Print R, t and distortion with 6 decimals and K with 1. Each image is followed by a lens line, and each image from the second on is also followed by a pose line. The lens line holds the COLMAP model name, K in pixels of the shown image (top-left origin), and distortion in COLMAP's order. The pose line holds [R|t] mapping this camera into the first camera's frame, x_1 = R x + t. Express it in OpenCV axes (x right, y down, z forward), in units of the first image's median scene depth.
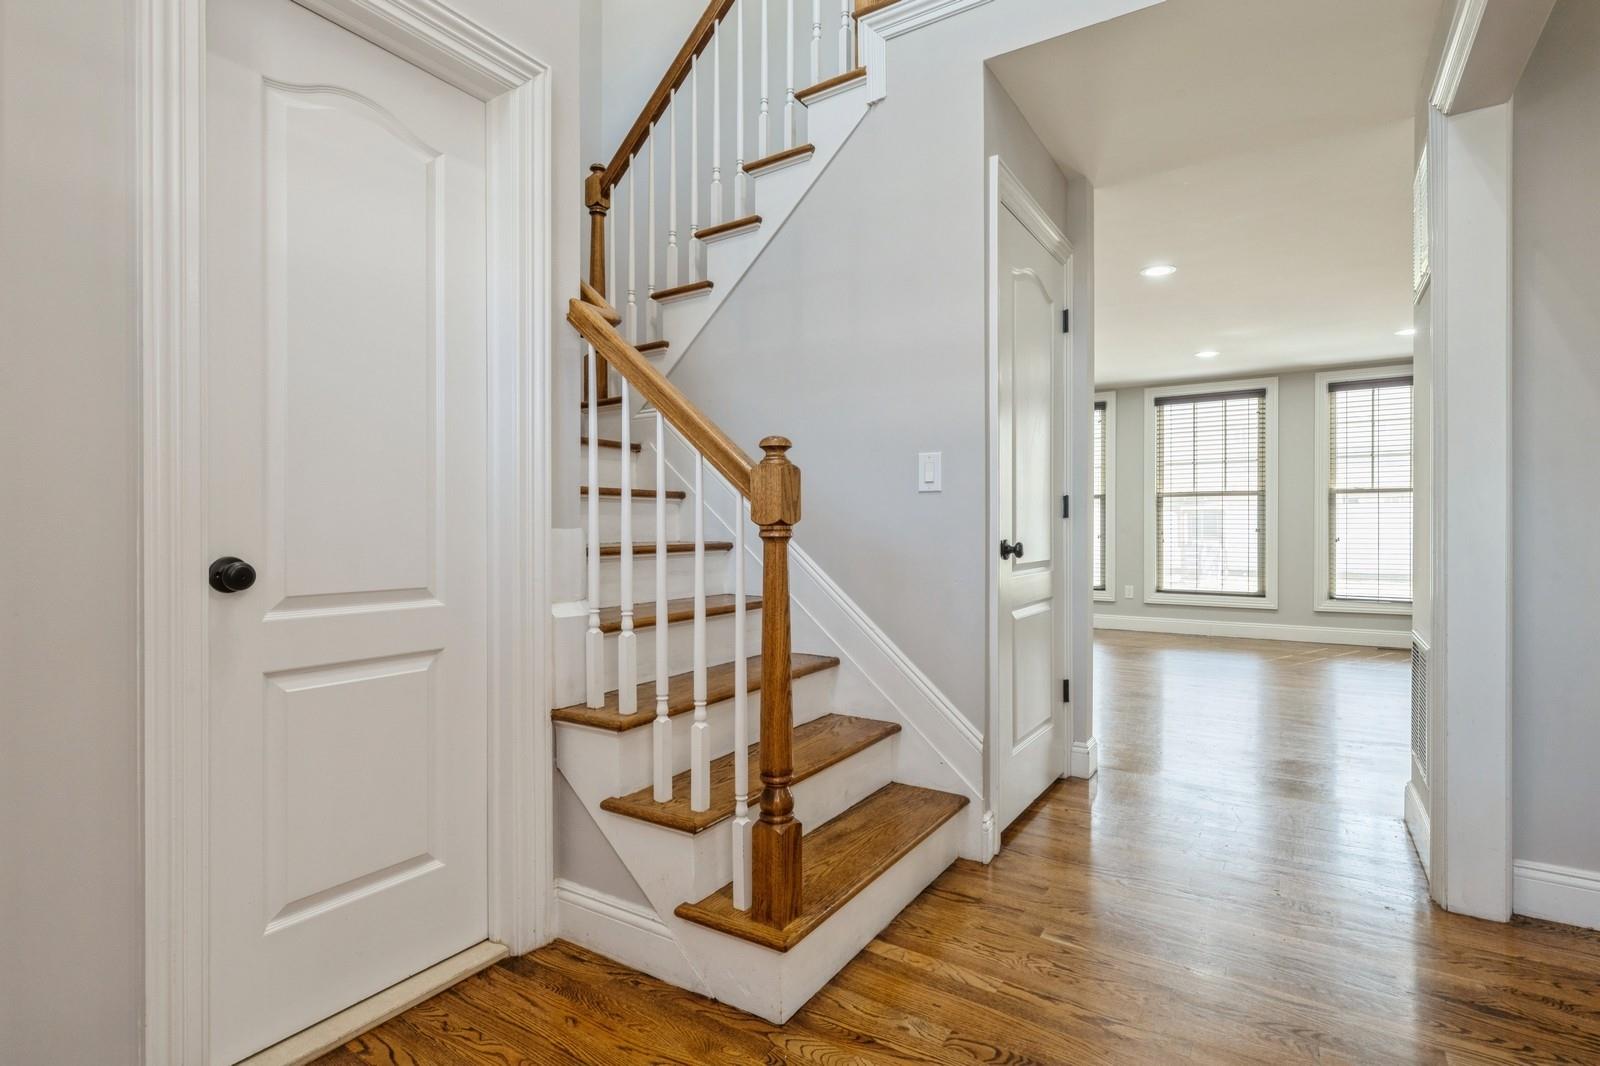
lens RADIAL K [[787.2, 0, 797.0], [0, 787.2, 526.8], [0, 0, 1]] dist [-0.001016, -0.000084]
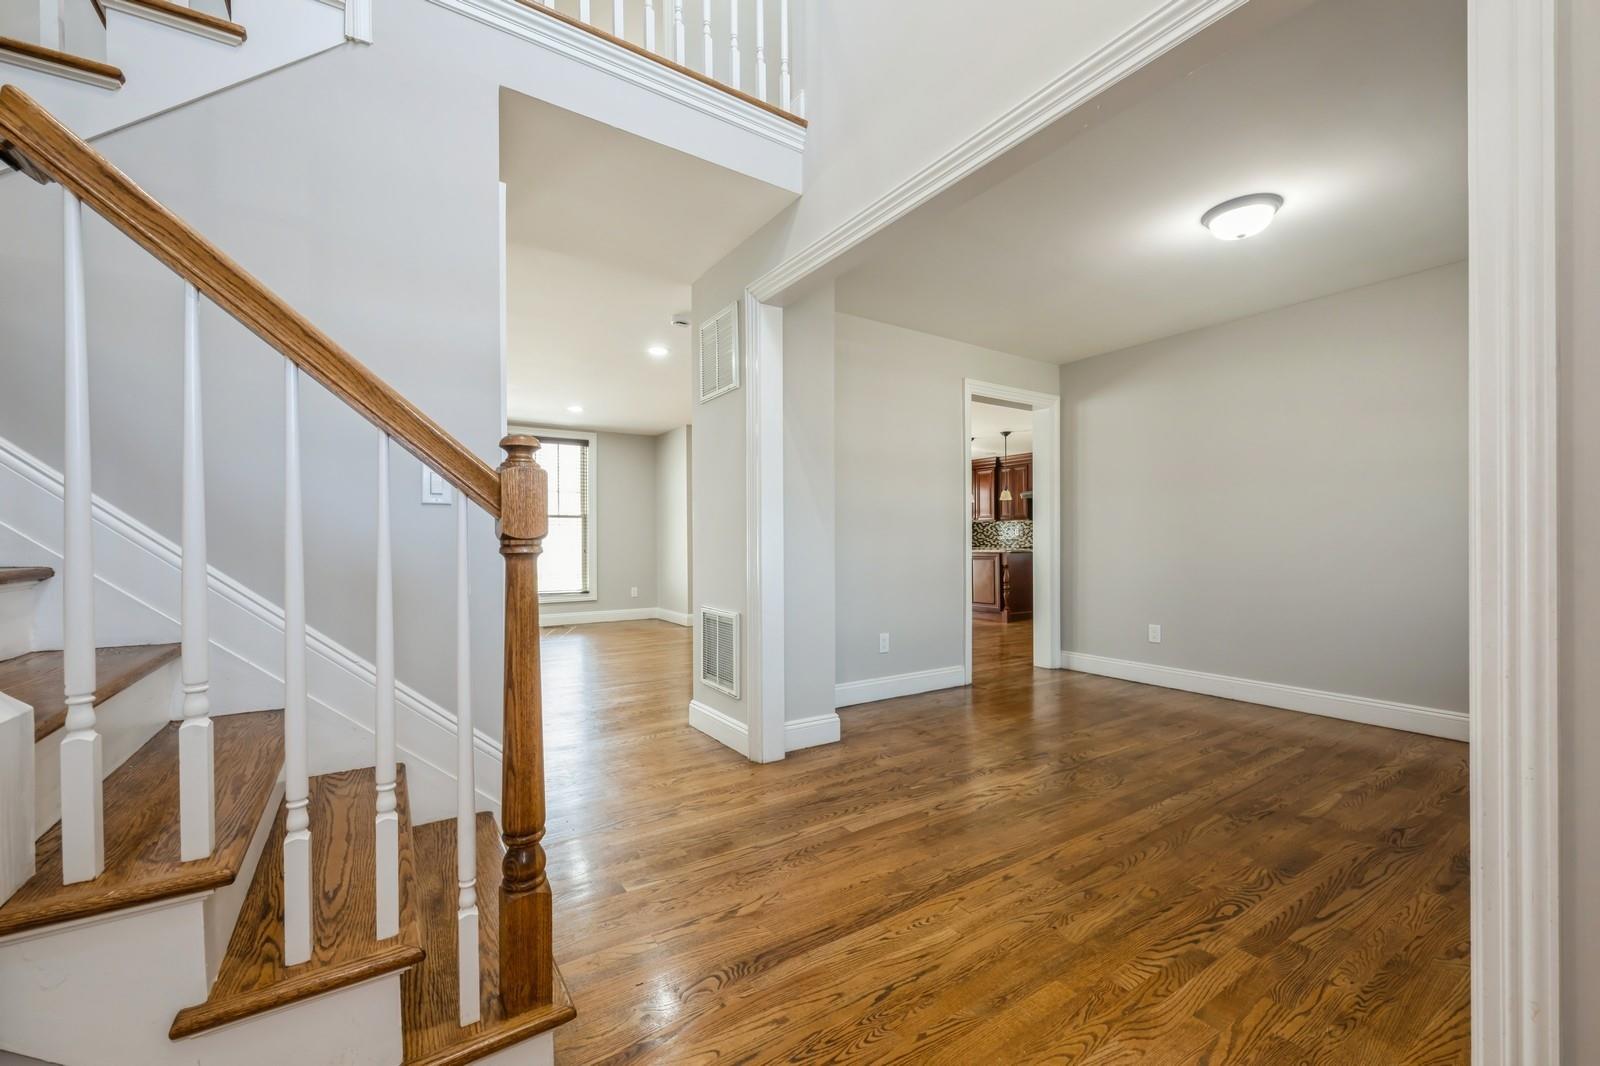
lens RADIAL K [[643.8, 0, 807.0], [0, 643.8, 543.9], [0, 0, 1]] dist [-0.001723, 0.000482]
pose [[0.394064, -0.003920, 0.919074, -0.486009], [0.002479, 0.999992, 0.003202, 0.000502], [-0.919079, 0.001017, 0.394071, 0.394041]]
